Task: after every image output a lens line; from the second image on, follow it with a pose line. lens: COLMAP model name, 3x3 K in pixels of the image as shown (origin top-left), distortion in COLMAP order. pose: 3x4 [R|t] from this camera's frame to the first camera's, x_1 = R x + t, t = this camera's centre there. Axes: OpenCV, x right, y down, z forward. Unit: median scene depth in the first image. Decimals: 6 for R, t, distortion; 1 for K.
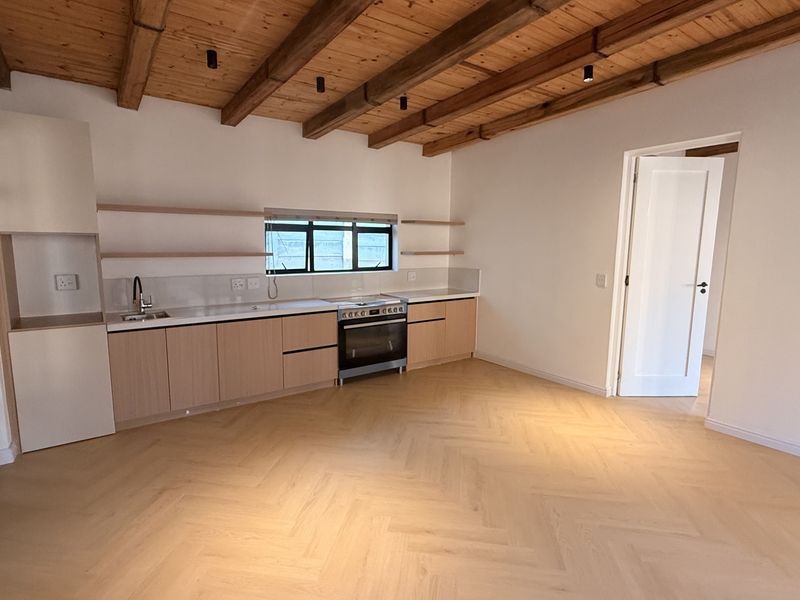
lens RADIAL K [[425.2, 0, 398.9], [0, 425.2, 300.4], [0, 0, 1]] dist [-0.002752, 0.000815]
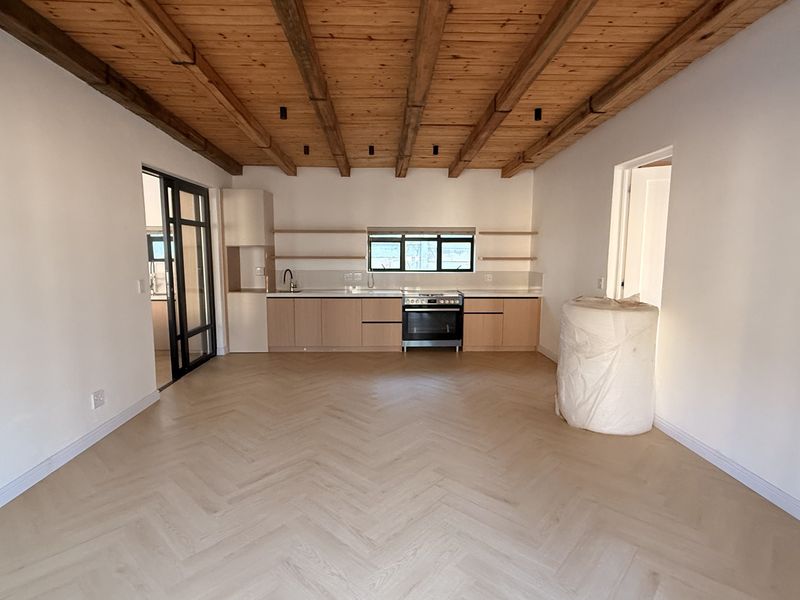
lens RADIAL K [[425.2, 0, 398.5], [0, 425.2, 300.4], [0, 0, 1]] dist [-0.002752, 0.000815]
pose [[0.834266, 0.060369, -0.548048, 0.650827], [-0.070626, 0.997500, 0.002366, 0.031589], [0.546820, 0.036733, 0.836444, -0.203544]]
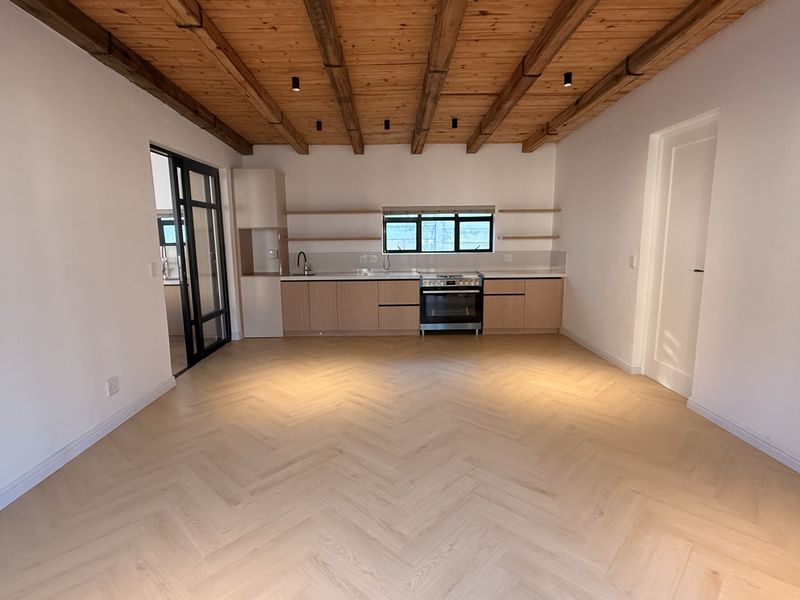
lens RADIAL K [[425.2, 0, 398.8], [0, 425.2, 300.6], [0, 0, 1]] dist [-0.002752, 0.000815]
pose [[0.822127, 0.072371, -0.564685, 0.605704], [-0.058982, 0.997377, 0.041953, 0.039988], [0.566240, -0.001185, 0.824239, -0.179482]]
